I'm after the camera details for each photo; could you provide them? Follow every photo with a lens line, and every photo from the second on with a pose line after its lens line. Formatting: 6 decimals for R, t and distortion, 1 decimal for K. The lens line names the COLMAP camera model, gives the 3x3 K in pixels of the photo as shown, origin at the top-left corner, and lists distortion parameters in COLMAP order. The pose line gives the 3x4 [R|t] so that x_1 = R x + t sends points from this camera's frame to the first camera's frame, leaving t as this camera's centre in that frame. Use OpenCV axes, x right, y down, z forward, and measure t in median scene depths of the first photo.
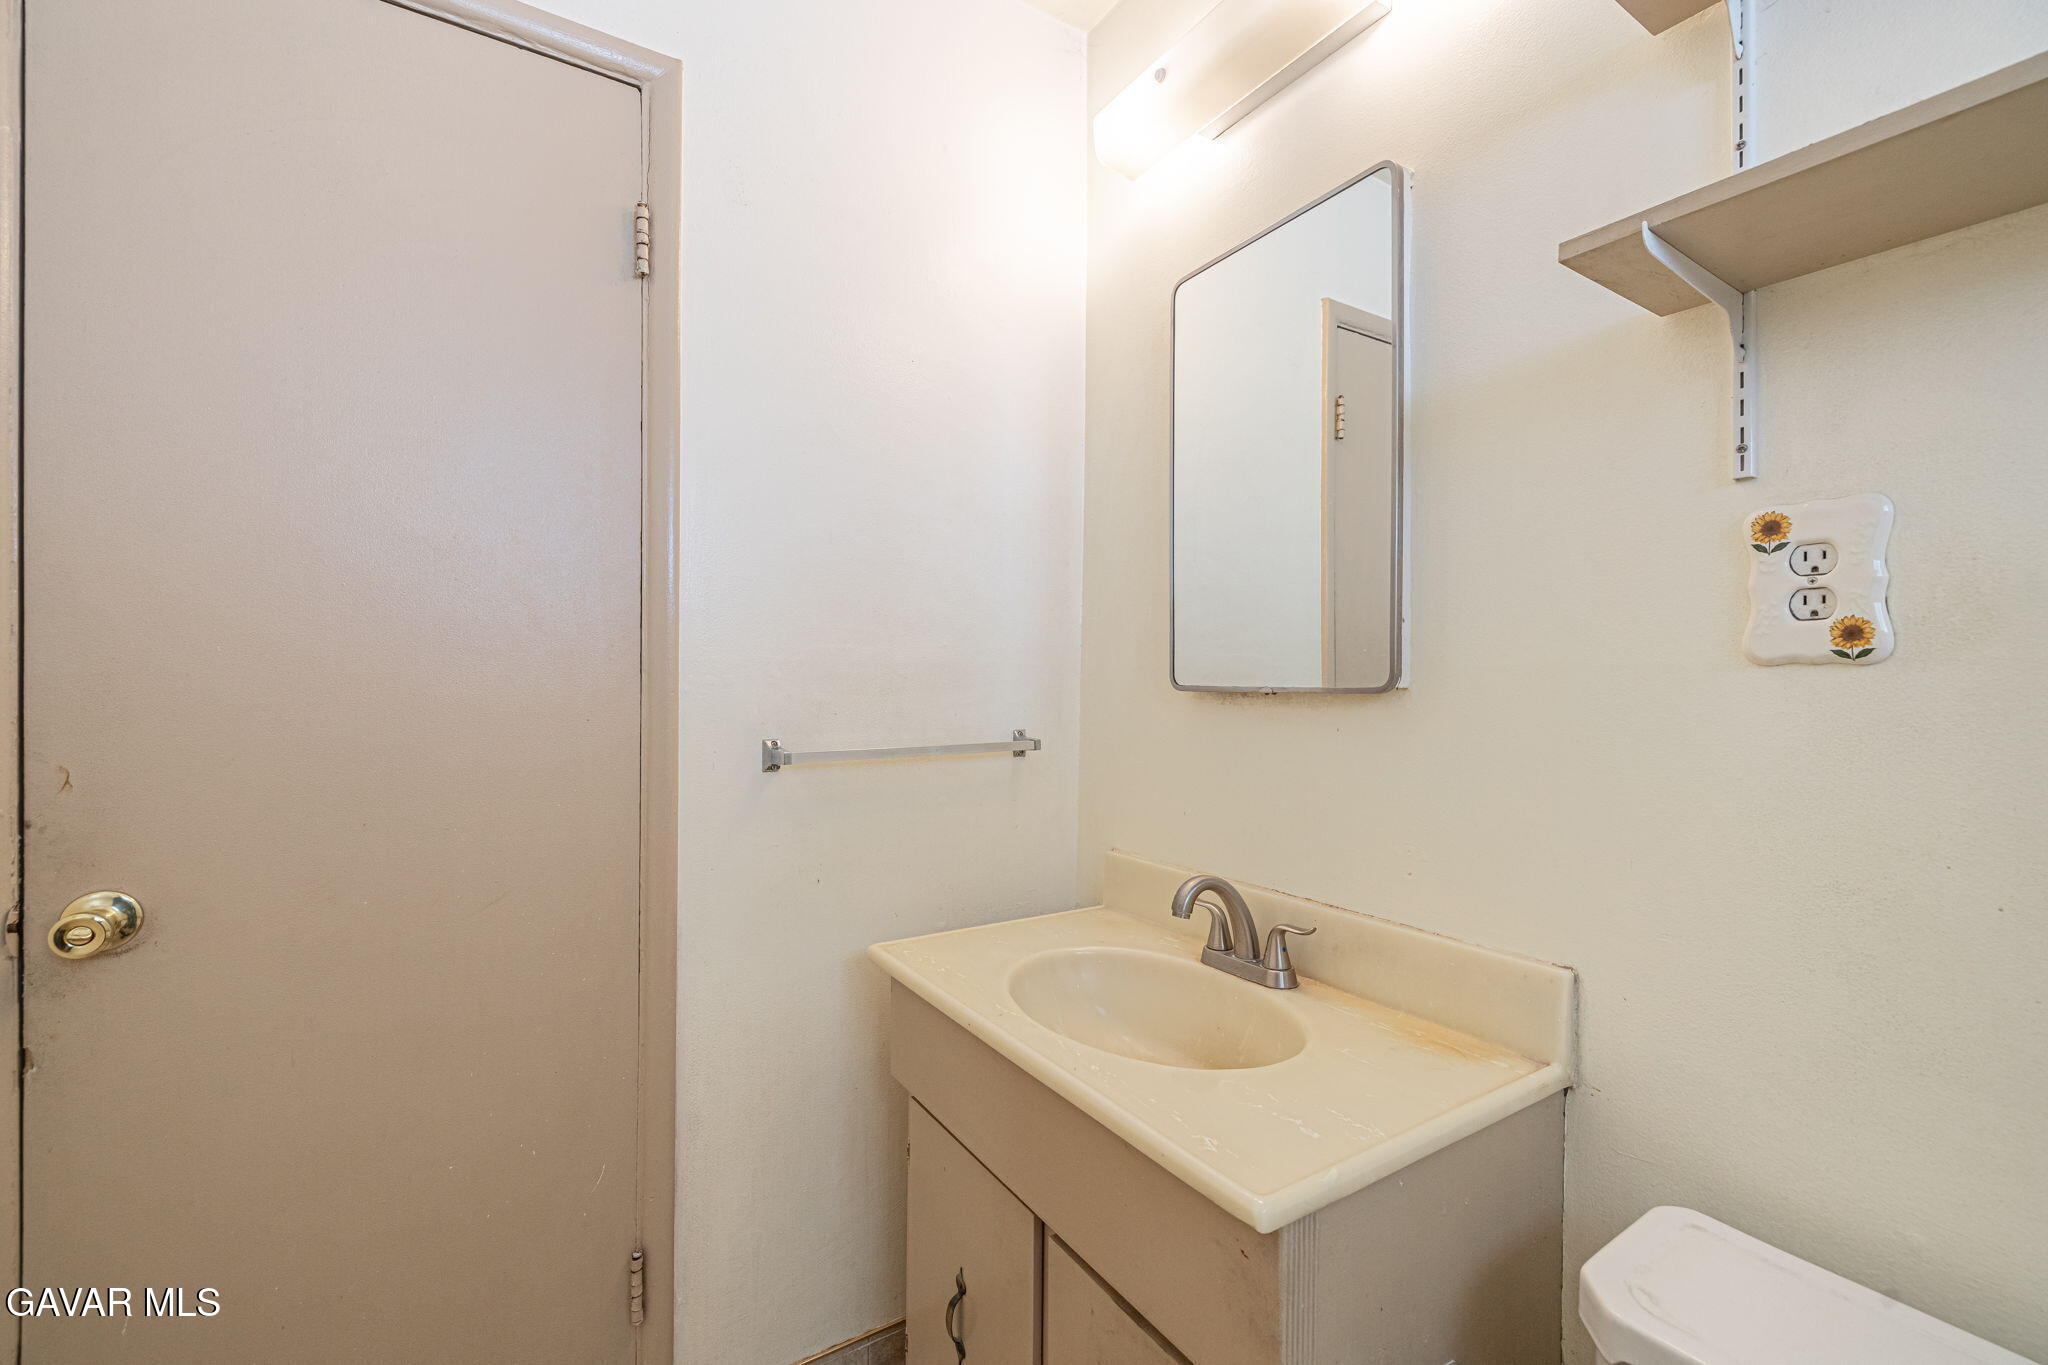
lens RADIAL K [[857.8, 0, 1026.4], [0, 857.8, 685.5], [0, 0, 1]] dist [0.003512, 0.000151]
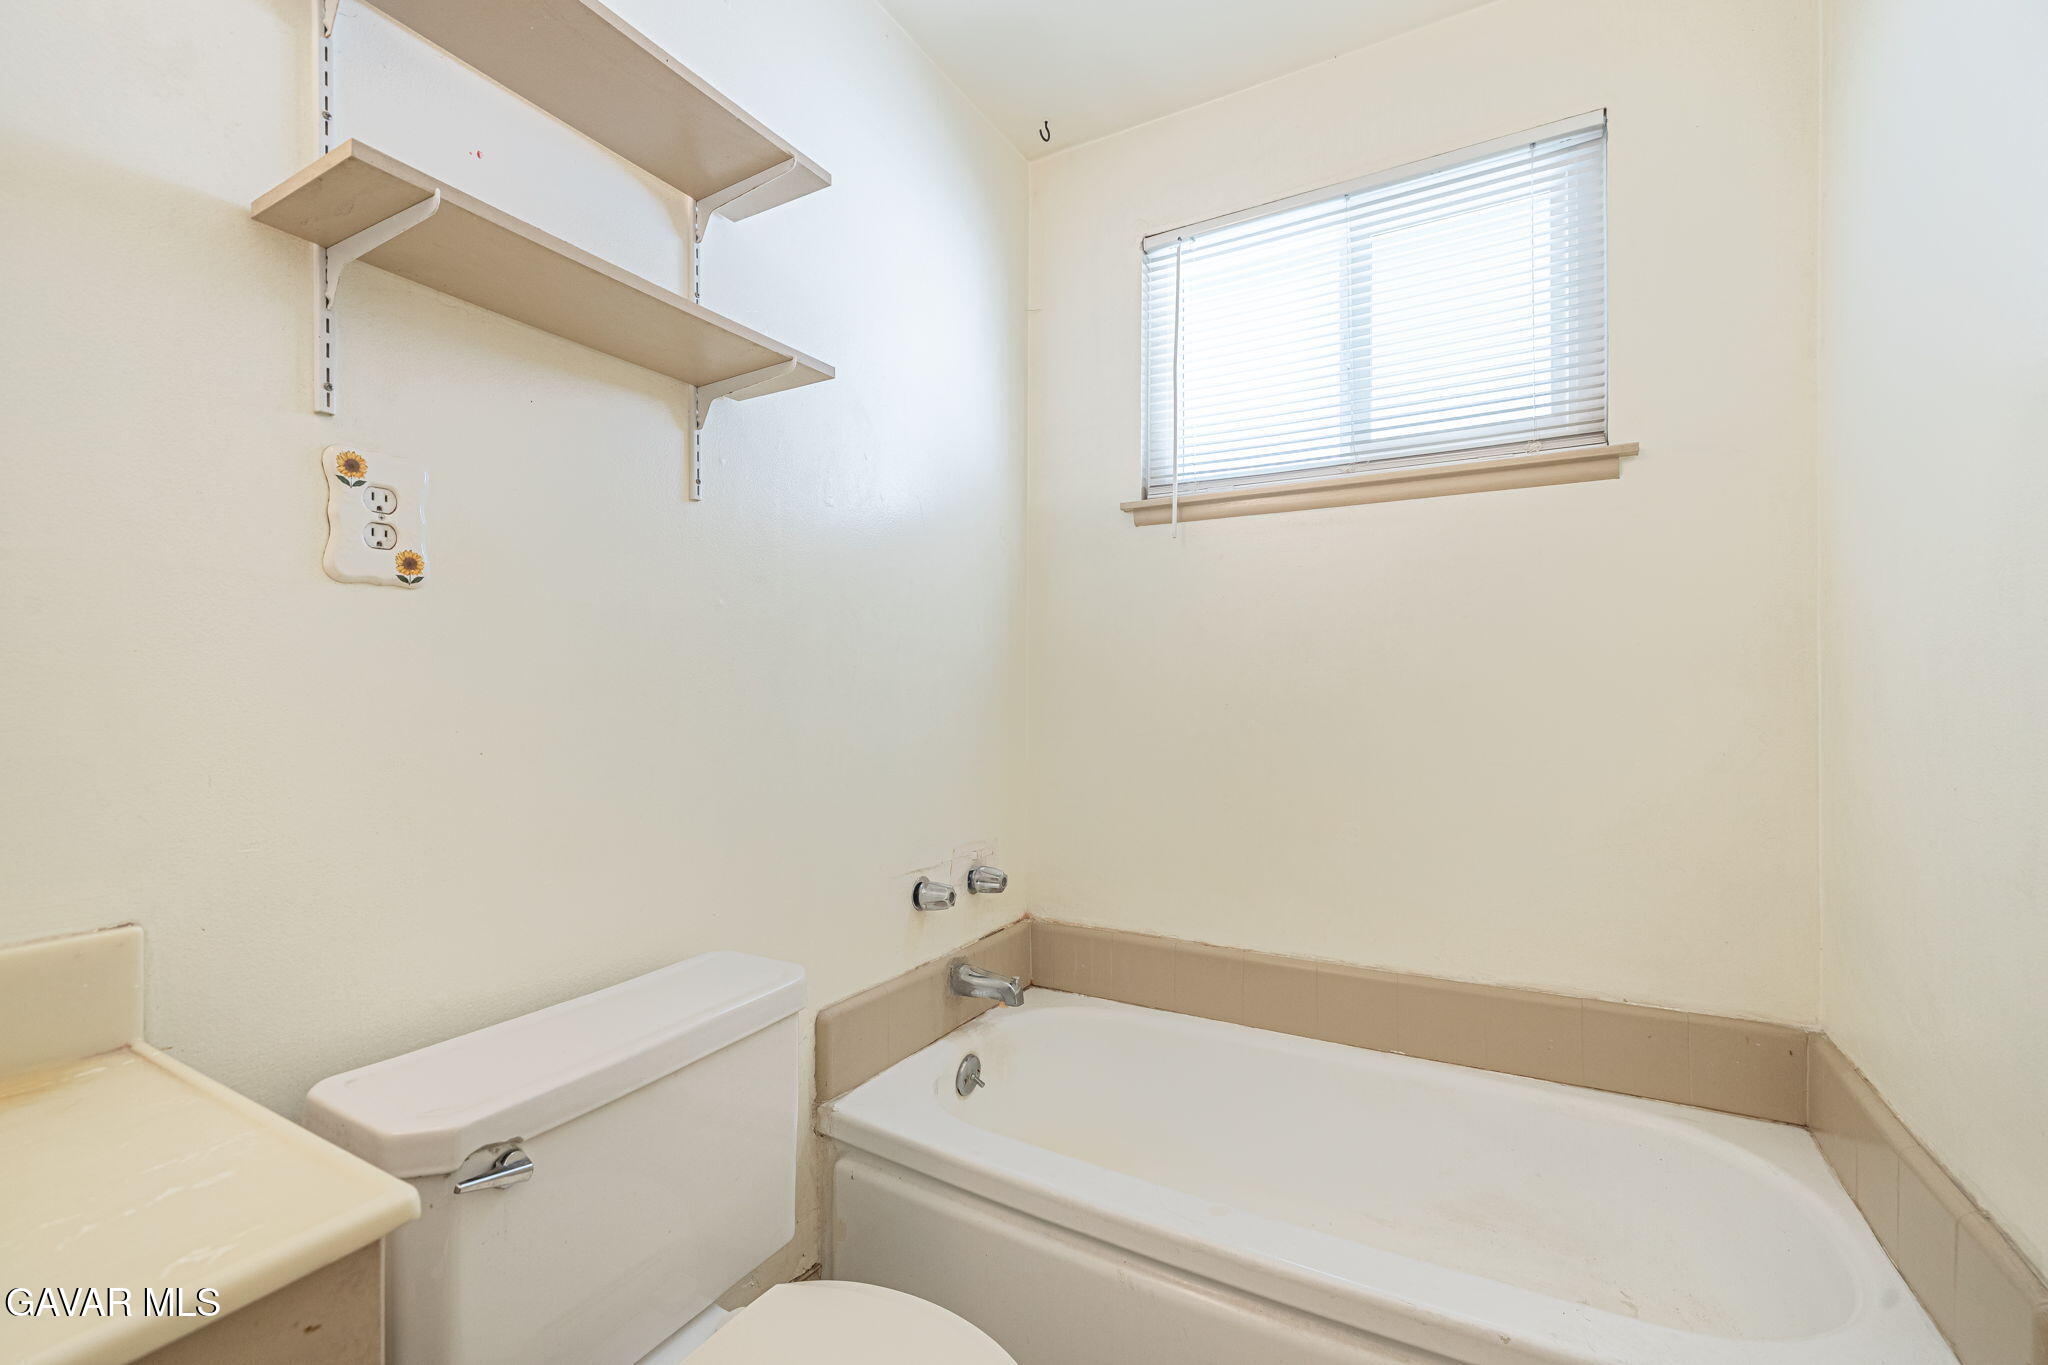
lens RADIAL K [[857.8, 0, 1024.4], [0, 857.8, 683.1], [0, 0, 1]] dist [0.003512, 0.000151]
pose [[-0.465267, -0.003762, 0.885162, -0.613544], [-0.002208, 0.999993, 0.003090, 0.110900], [-0.885167, -0.000517, -0.465272, 0.753492]]
